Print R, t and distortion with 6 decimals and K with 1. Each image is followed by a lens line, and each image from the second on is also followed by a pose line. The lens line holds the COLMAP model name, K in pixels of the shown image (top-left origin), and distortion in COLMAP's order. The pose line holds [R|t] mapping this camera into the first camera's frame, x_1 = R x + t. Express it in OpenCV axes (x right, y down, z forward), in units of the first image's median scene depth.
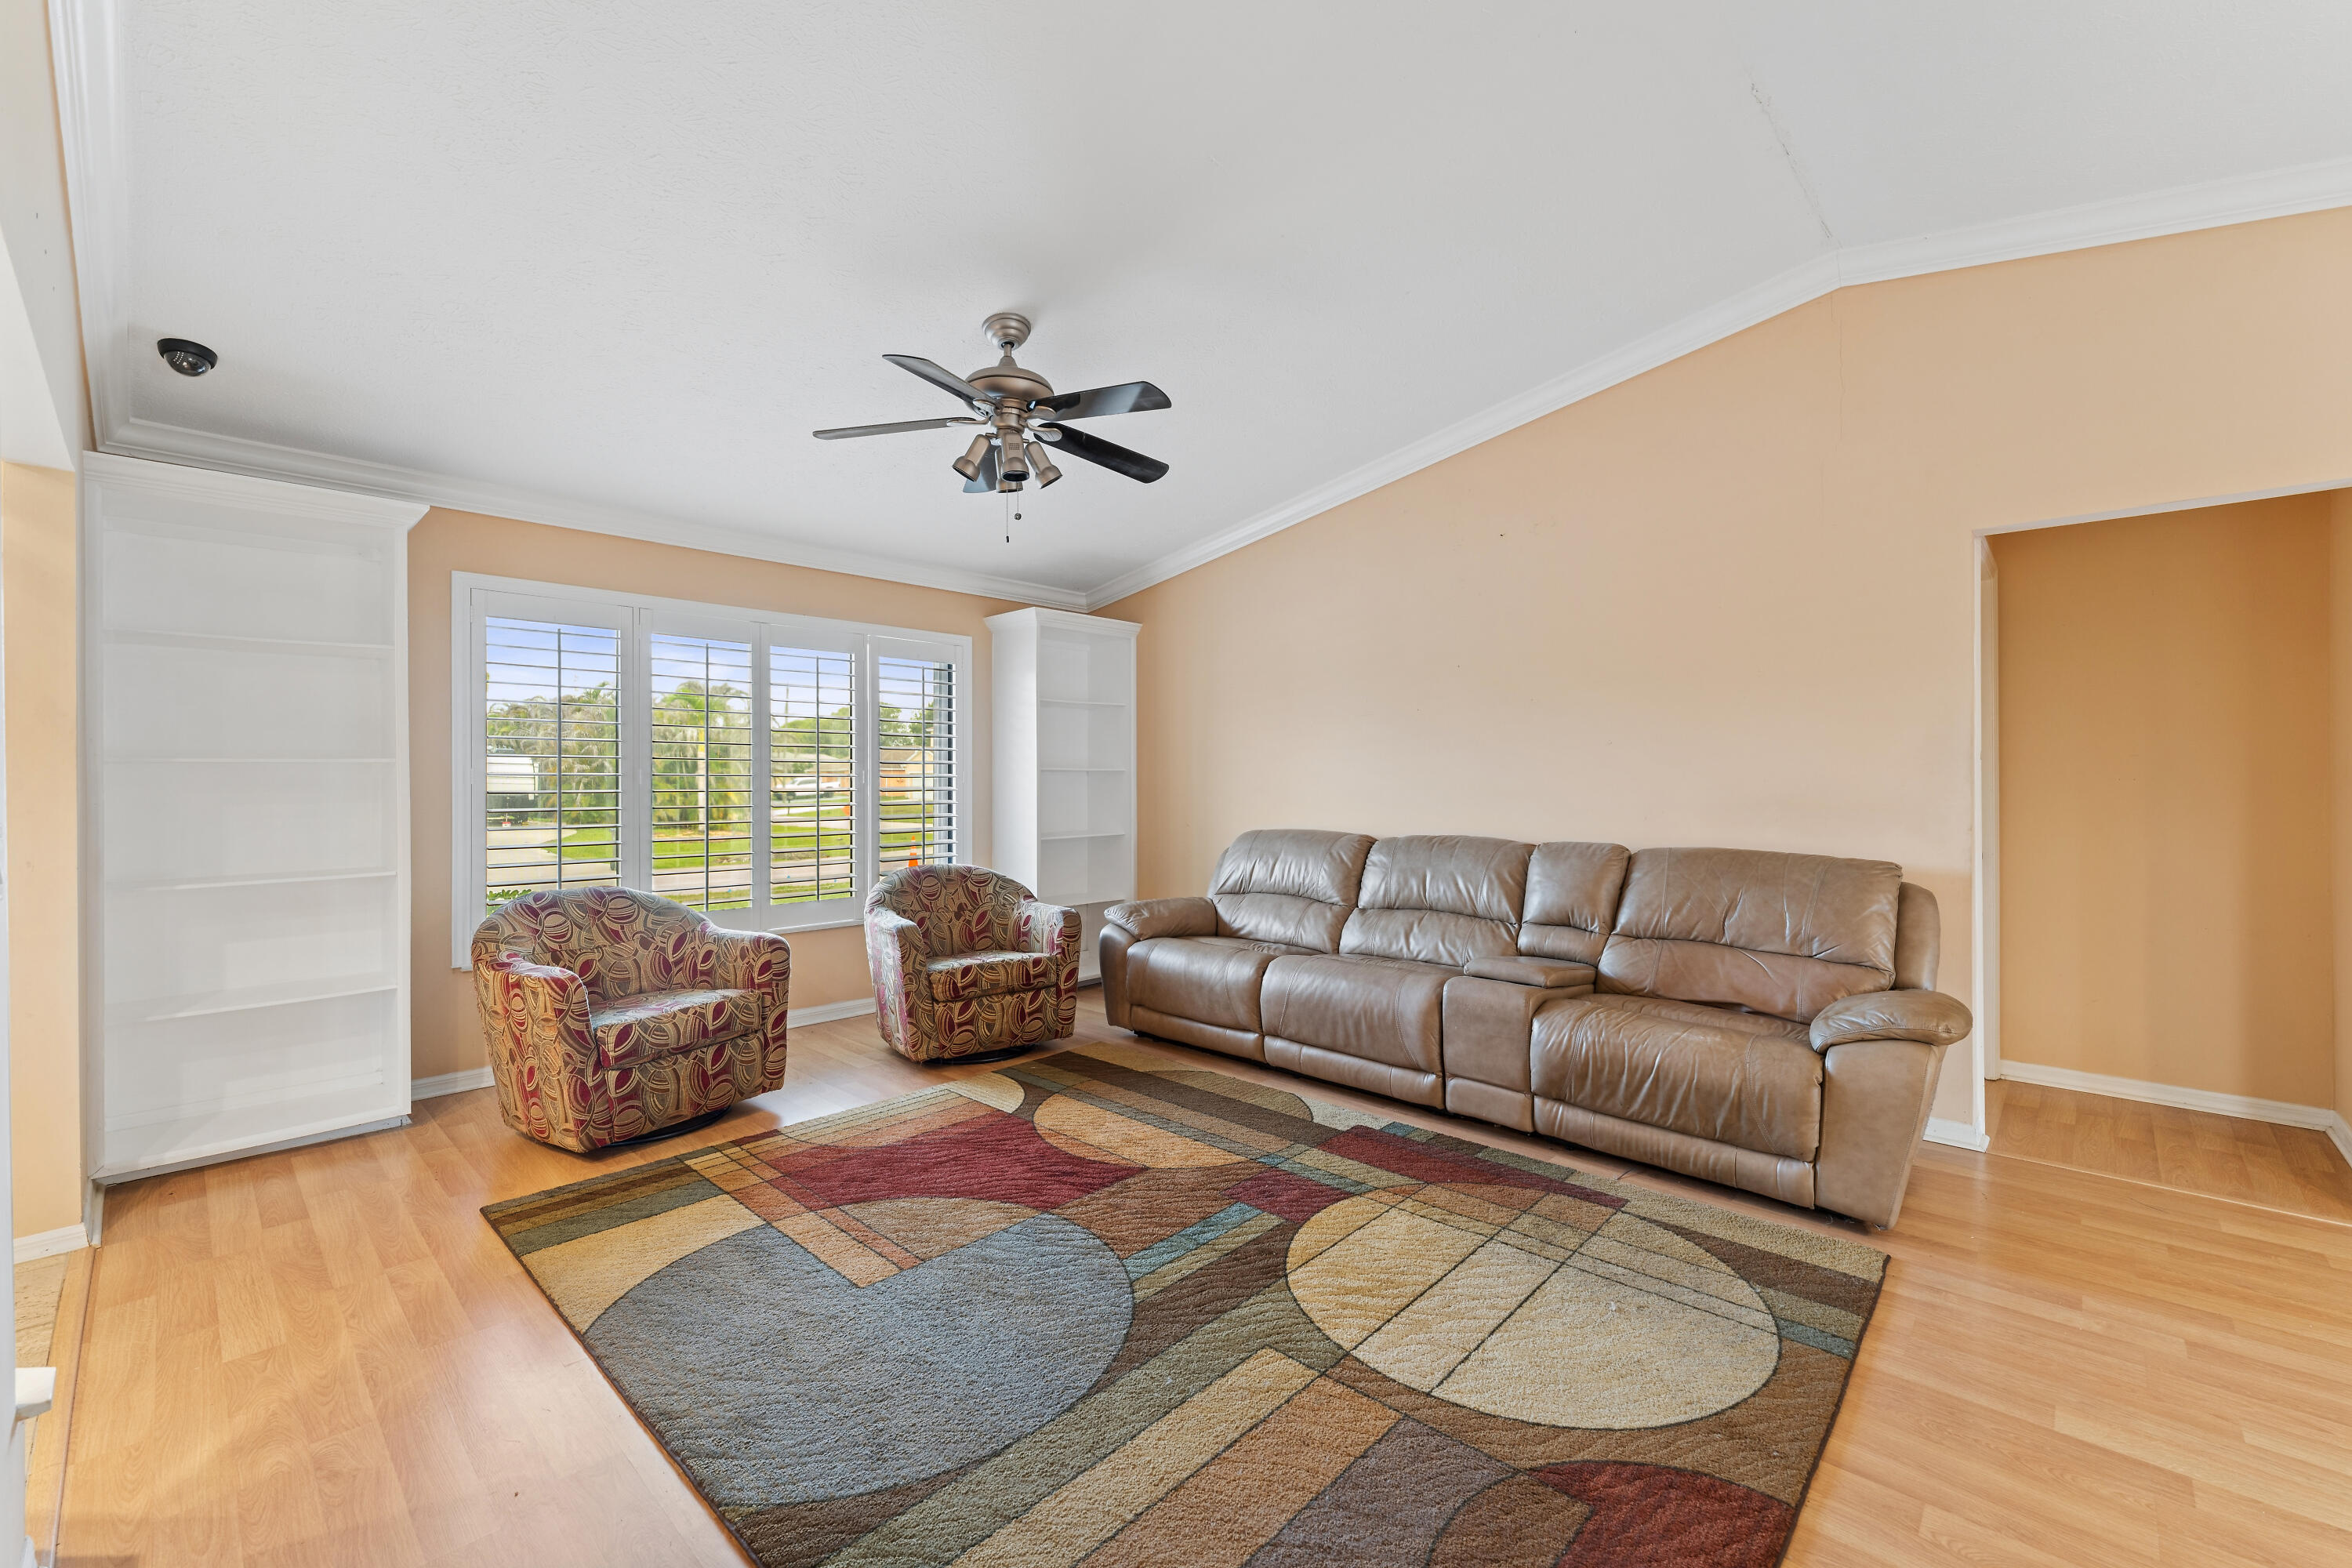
lens RADIAL K [[959.9, 0, 1177.6], [0, 959.9, 787.6], [0, 0, 1]] dist [0.000669, -0.000047]
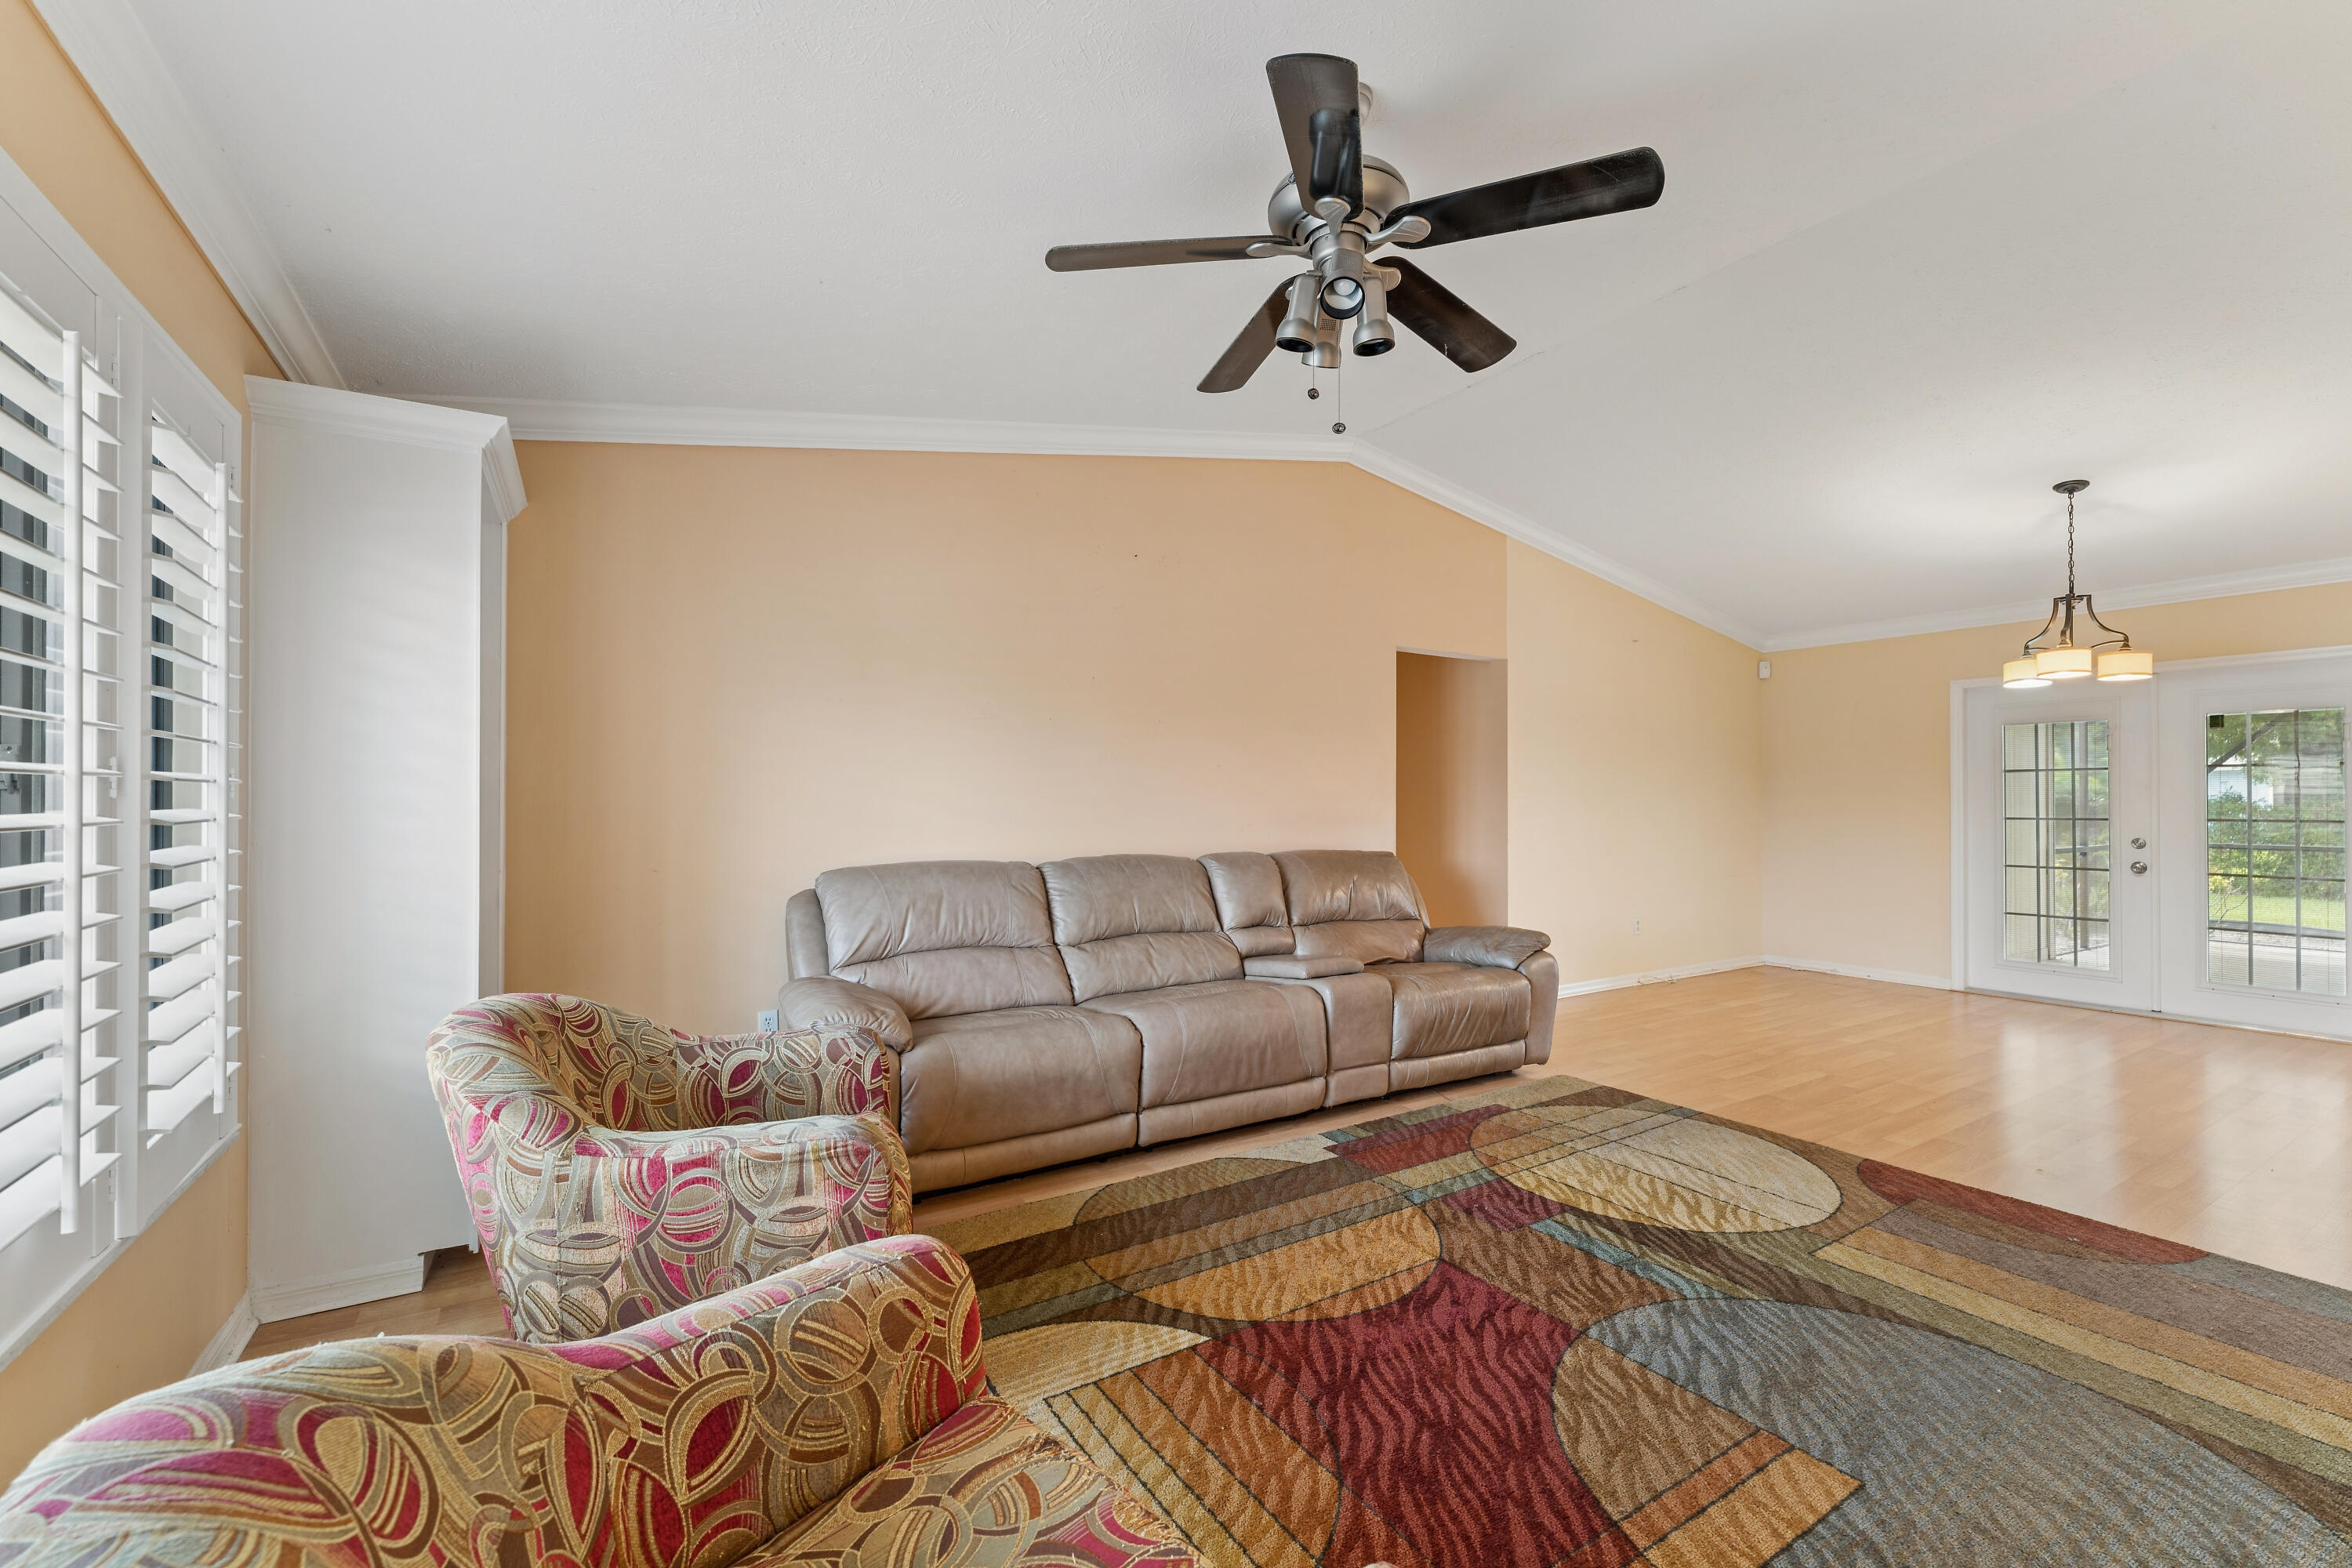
lens RADIAL K [[959.9, 0, 1177.6], [0, 959.9, 787.6], [0, 0, 1]] dist [0.000669, -0.000047]
pose [[0.260359, 0.013136, 0.965422, -0.813165], [0.006710, 0.999859, -0.015414, -0.002450], [-0.965489, 0.010492, 0.260234, 0.899598]]
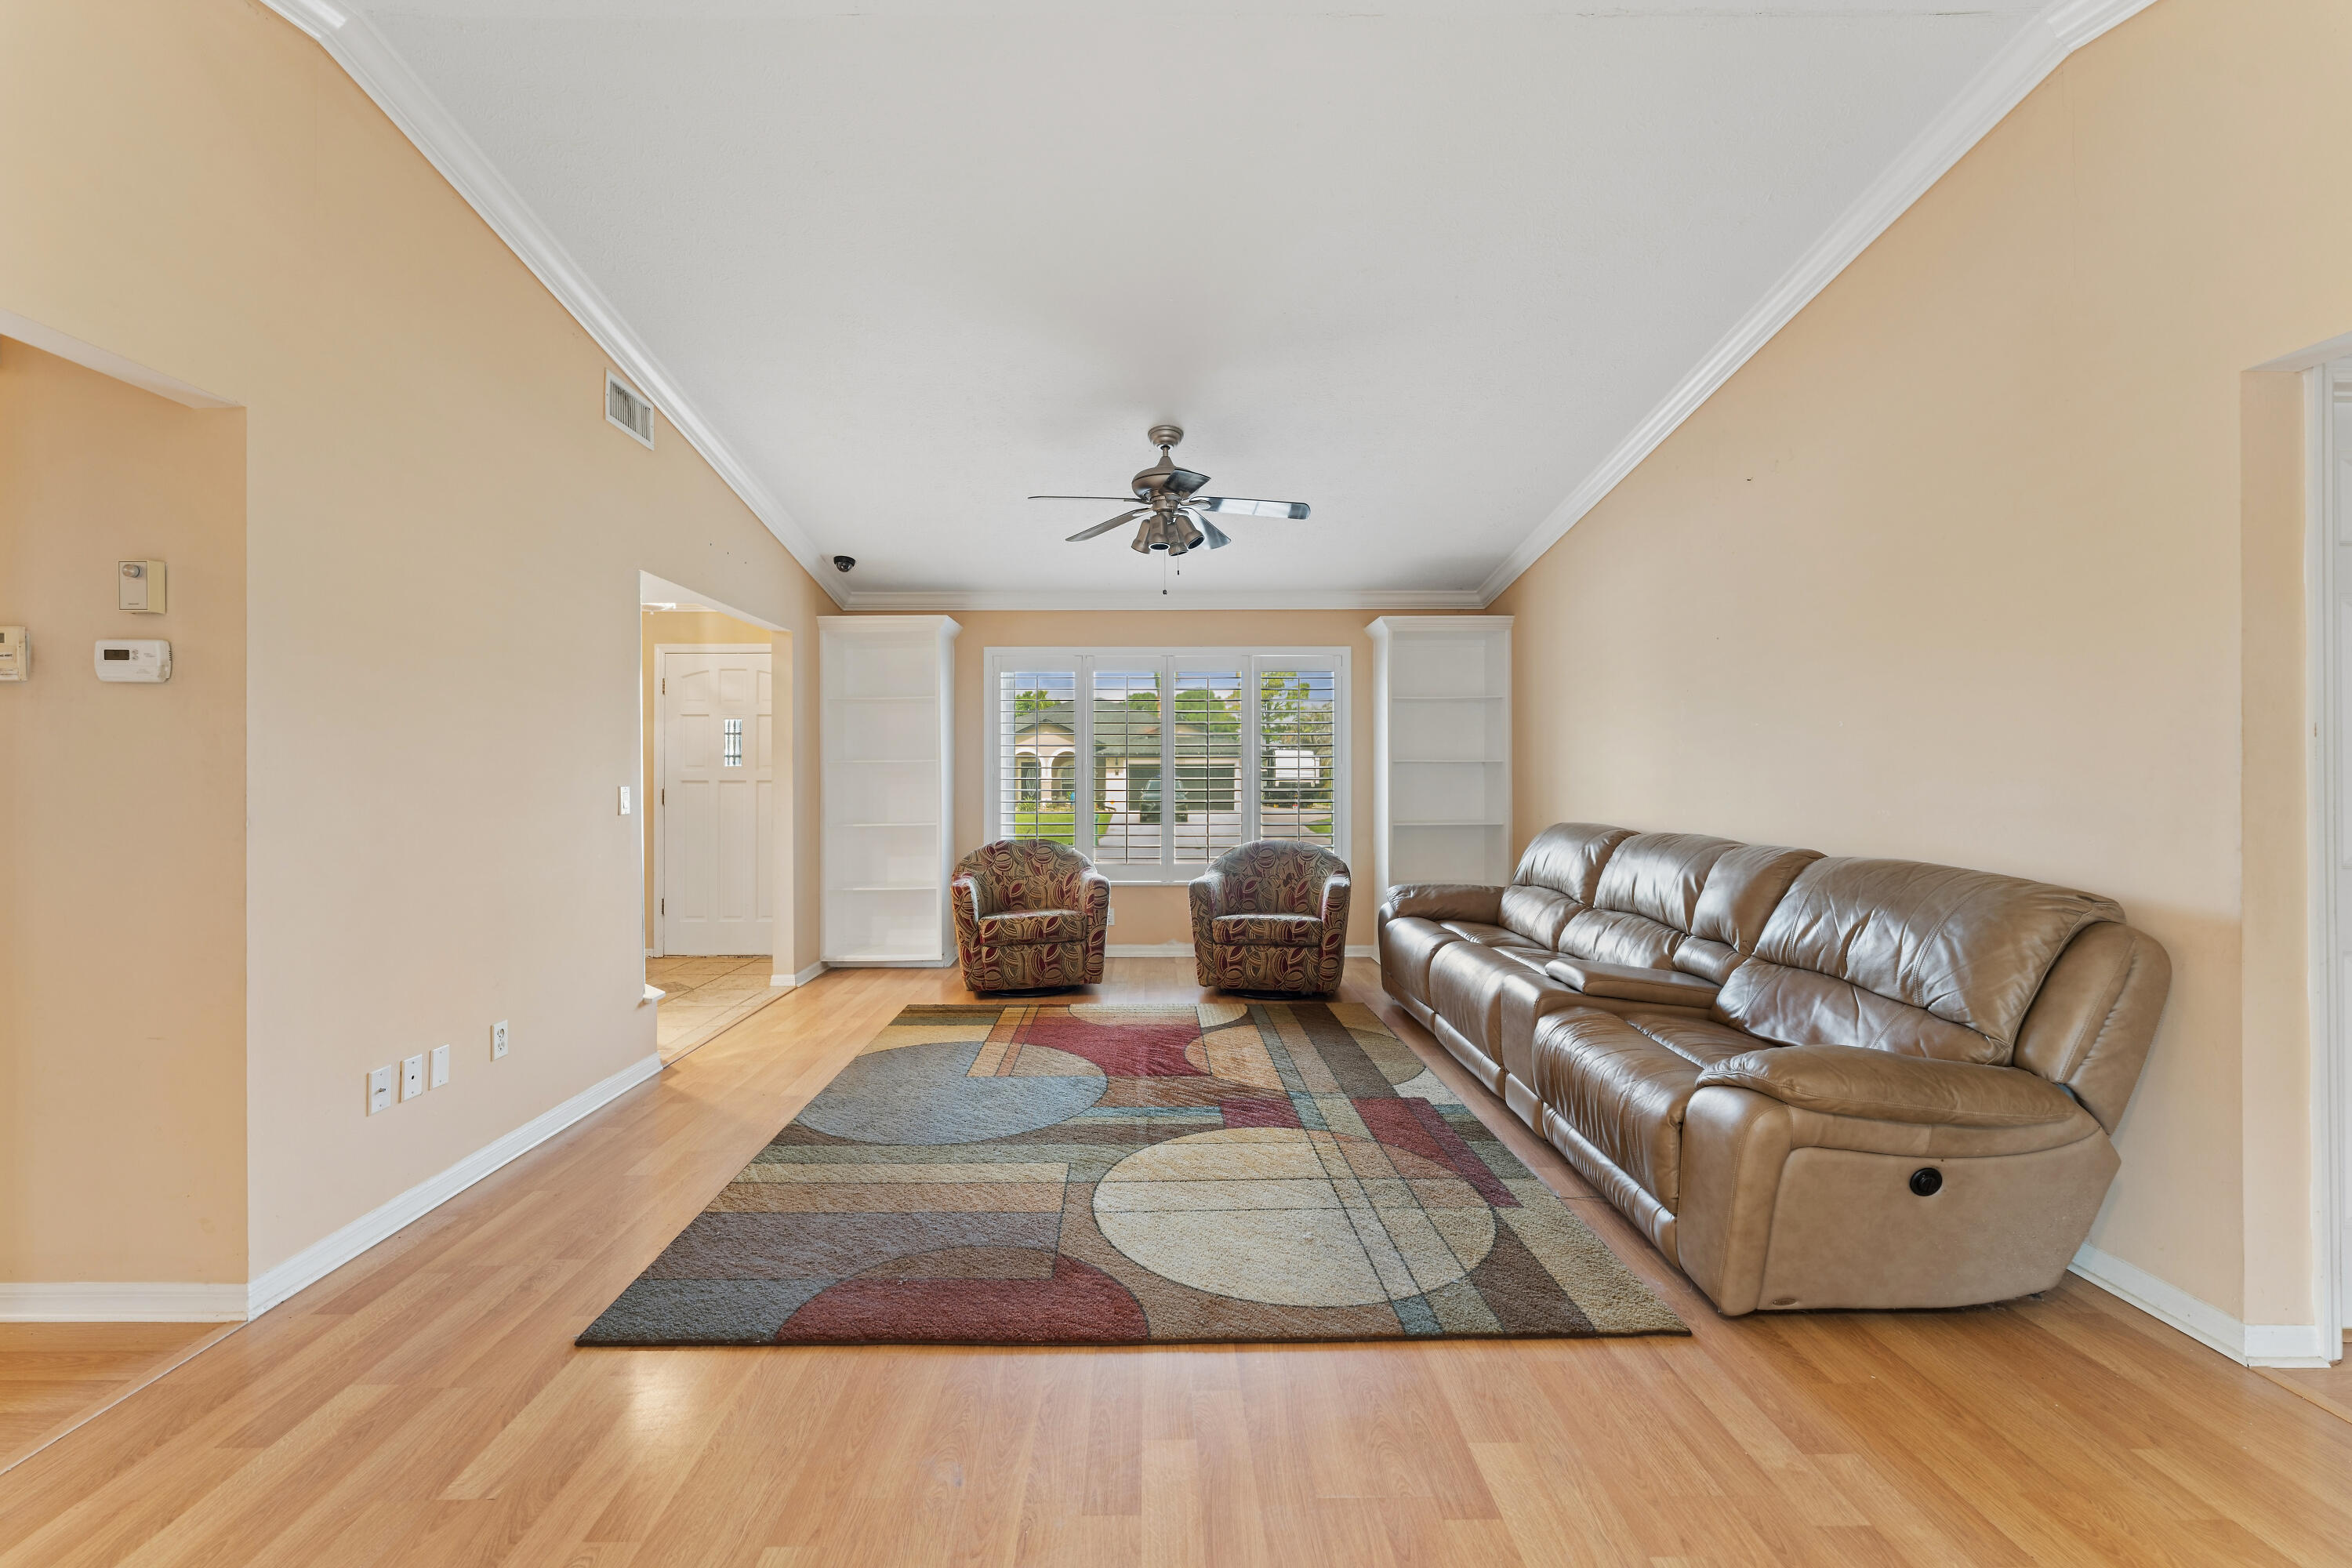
lens RADIAL K [[963.8, 0, 1158.1], [0, 963.8, 775.5], [0, 0, 1]] dist [-0.001356, 0.000003]
pose [[0.693676, 0.001733, -0.720285, 0.759463], [-0.004245, 0.999990, -0.001681, 0.000665], [0.720275, 0.004224, 0.693676, 0.054933]]
